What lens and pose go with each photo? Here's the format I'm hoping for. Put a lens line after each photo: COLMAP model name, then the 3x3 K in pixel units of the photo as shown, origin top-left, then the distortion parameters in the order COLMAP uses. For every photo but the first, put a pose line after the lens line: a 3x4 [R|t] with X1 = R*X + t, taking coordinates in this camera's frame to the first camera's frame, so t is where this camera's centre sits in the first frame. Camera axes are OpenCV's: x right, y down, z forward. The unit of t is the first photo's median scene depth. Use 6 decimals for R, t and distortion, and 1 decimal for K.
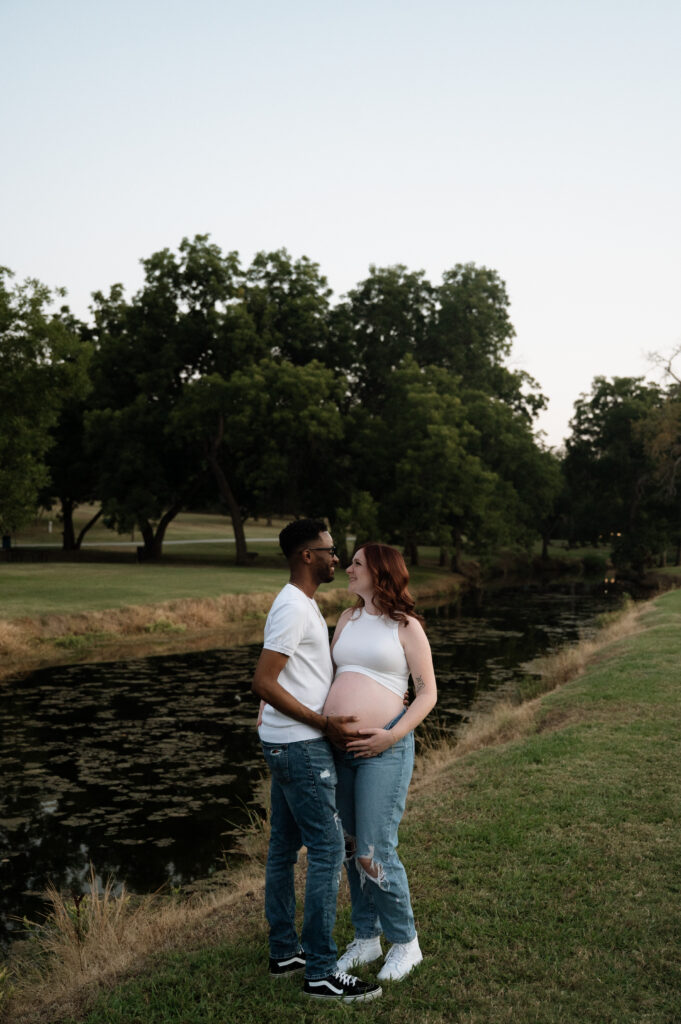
lens RADIAL K [[1447.7, 0, 340.5], [0, 1447.7, 512.0], [0, 0, 1]] dist [-0.023520, 0.024085]
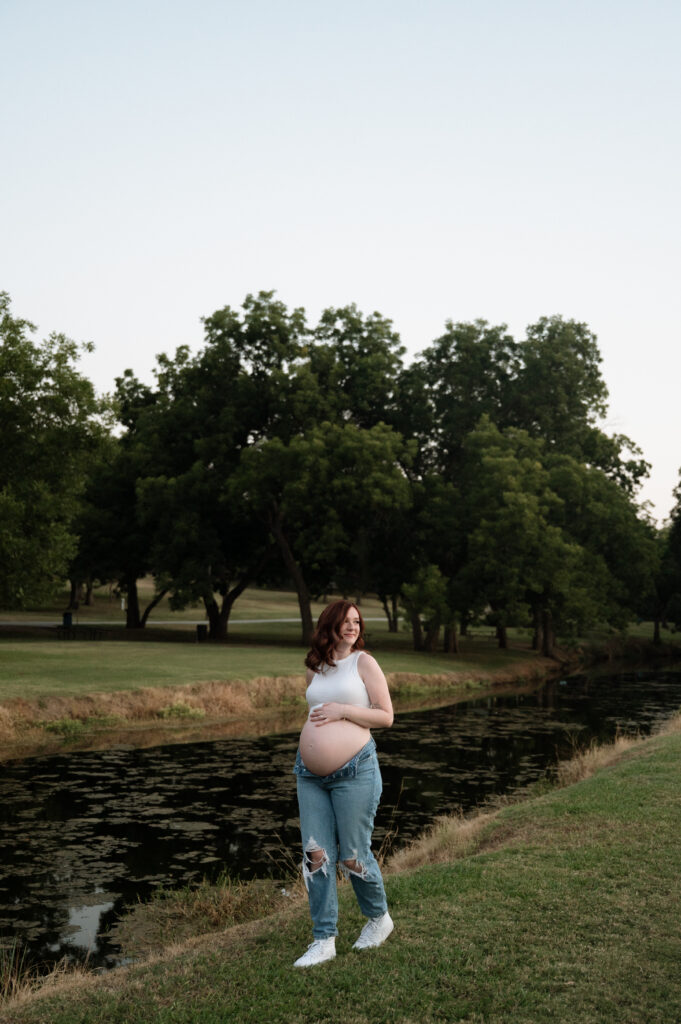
lens RADIAL K [[1447.7, 0, 340.5], [0, 1447.7, 512.0], [0, 0, 1]] dist [-0.023520, 0.024085]
pose [[0.992081, -0.000927, -0.125594, 0.070896], [-0.006515, 0.998247, -0.058826, 0.005979], [0.125429, 0.059178, 0.990336, 0.089040]]
